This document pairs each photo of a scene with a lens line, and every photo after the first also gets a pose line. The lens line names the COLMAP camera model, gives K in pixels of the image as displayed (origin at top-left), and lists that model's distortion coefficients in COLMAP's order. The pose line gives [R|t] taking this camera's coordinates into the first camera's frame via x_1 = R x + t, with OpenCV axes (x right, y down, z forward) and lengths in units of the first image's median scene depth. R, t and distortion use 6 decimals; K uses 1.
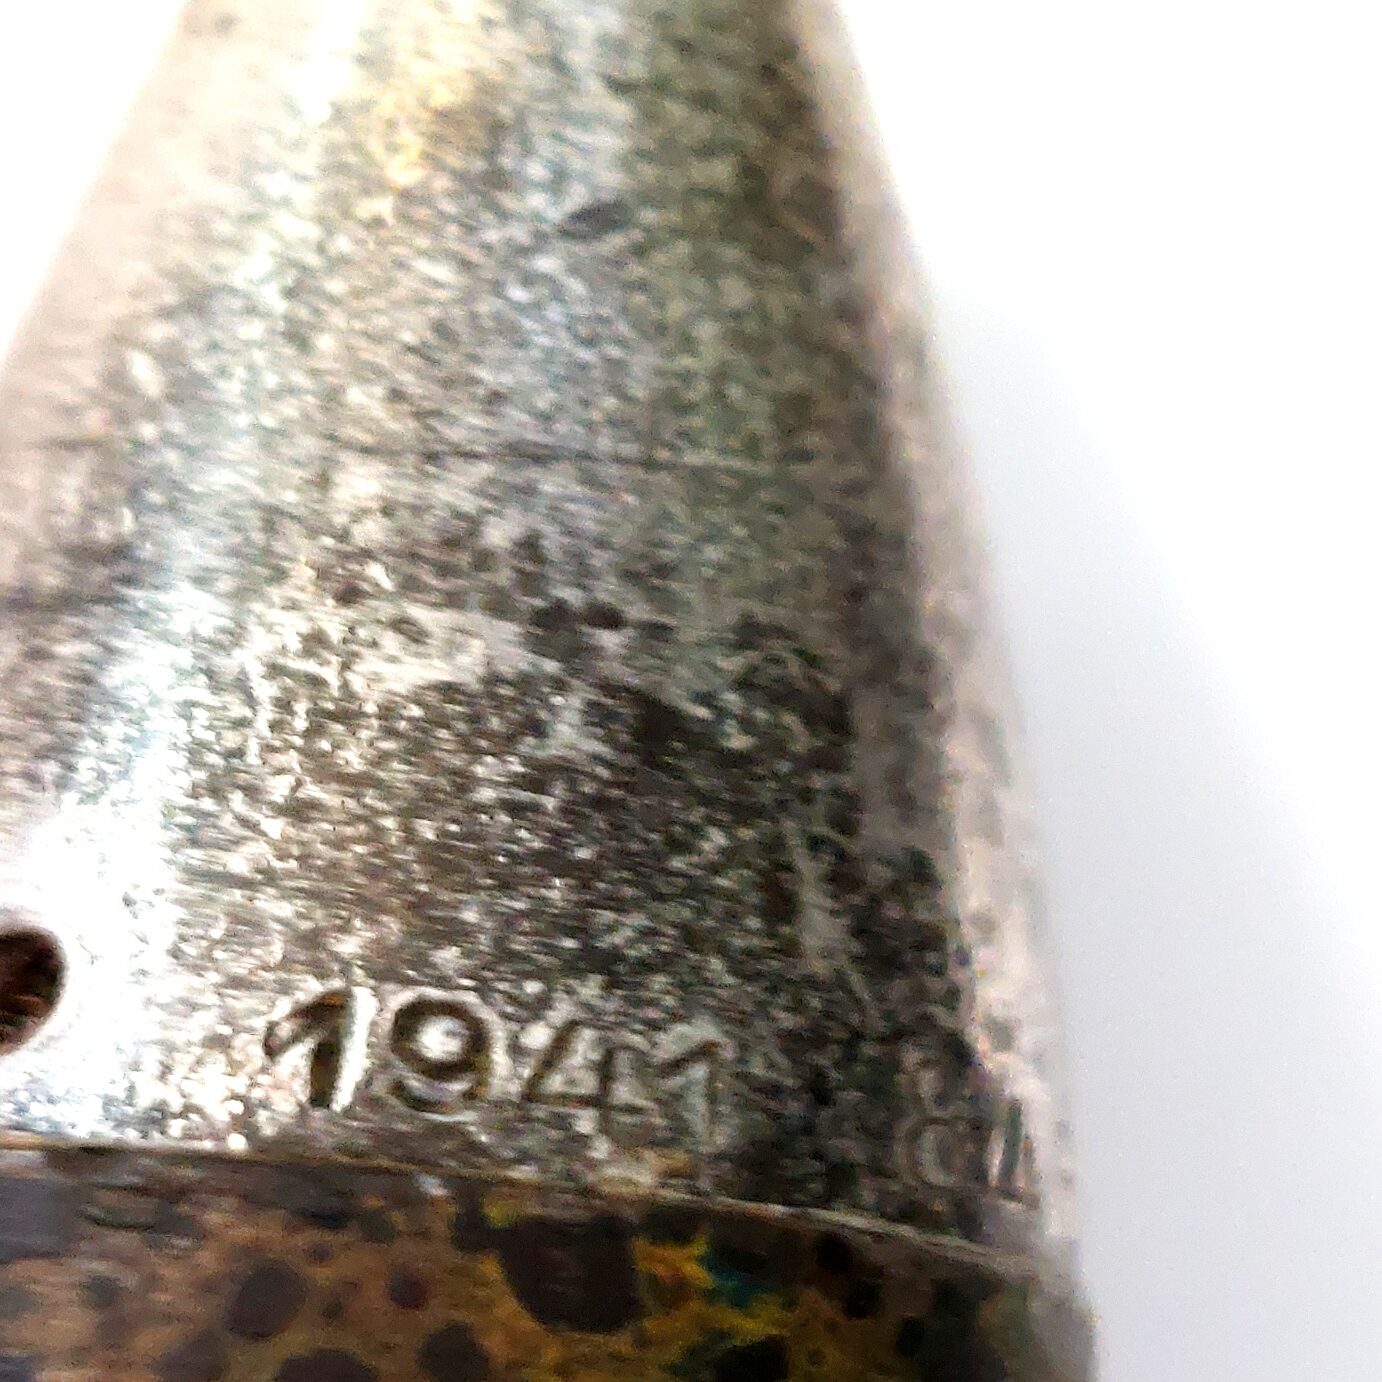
lens RADIAL K [[5675.9, 0, 691.0], [0, 5675.9, 691.0], [0, 0, 1]] dist [0.585108, -4.718944]
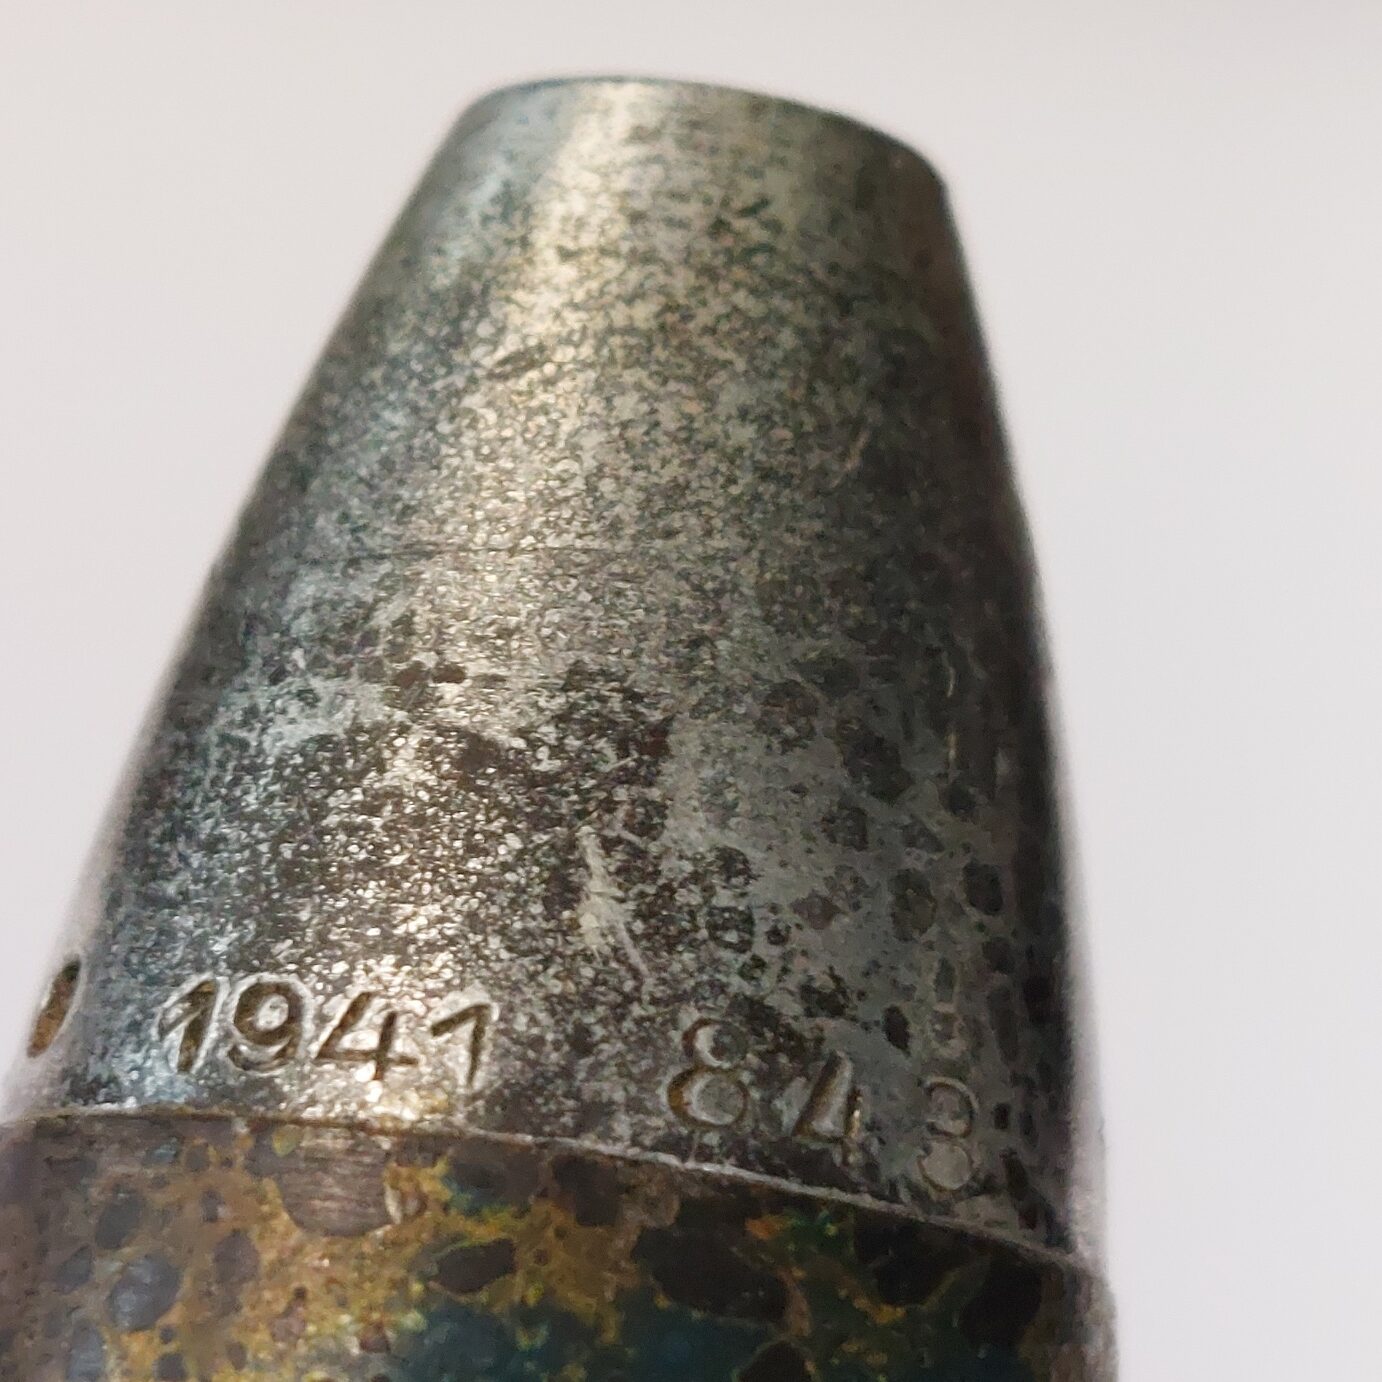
lens RADIAL K [[5675.9, 0, 691.0], [0, 5675.9, 691.0], [0, 0, 1]] dist [0.585108, -4.718944]
pose [[0.837210, -0.094667, -0.538626, 0.699105], [0.044977, 0.993486, -0.104702, 0.123398], [0.545029, 0.063432, 0.836014, -0.001893]]
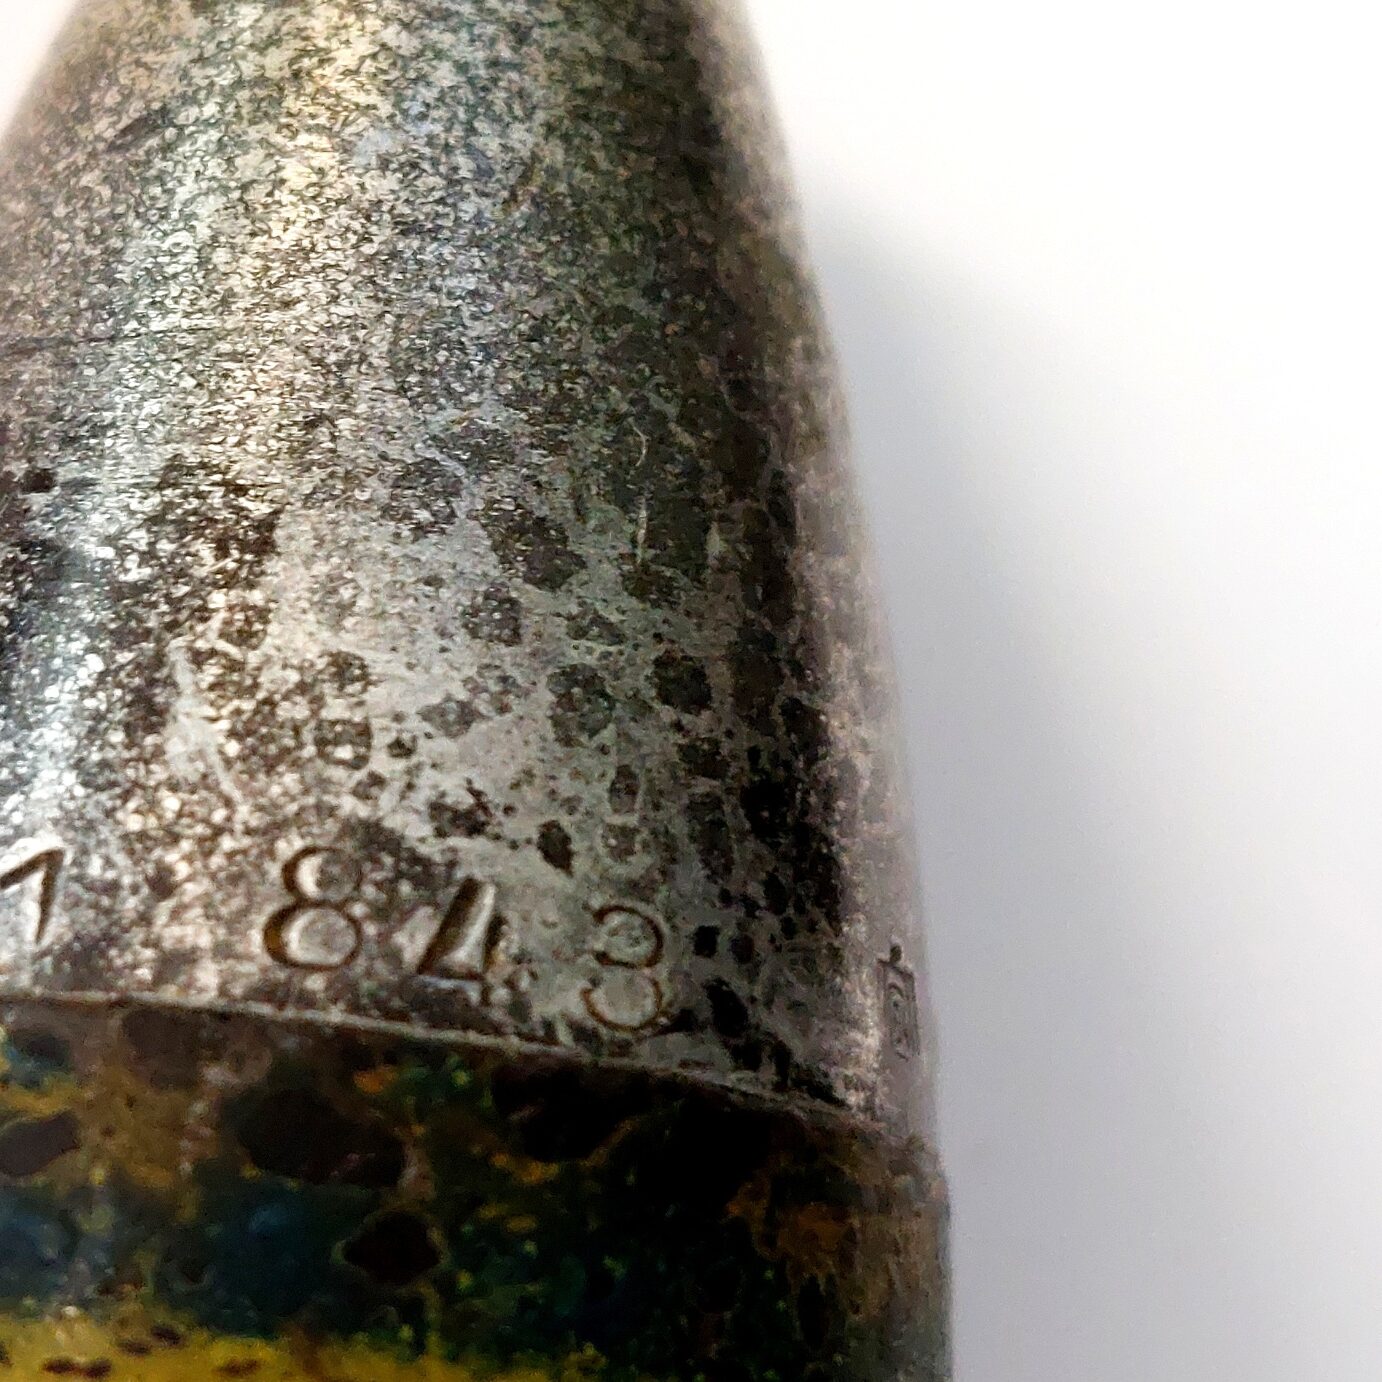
lens RADIAL K [[5675.9, 0, 691.0], [0, 5675.9, 691.0], [0, 0, 1]] dist [0.585108, -4.718944]
pose [[0.706073, -0.166095, -0.688385, 0.819639], [0.099189, 0.985717, -0.136099, 0.187642], [0.701158, 0.027816, 0.712463, 0.318440]]
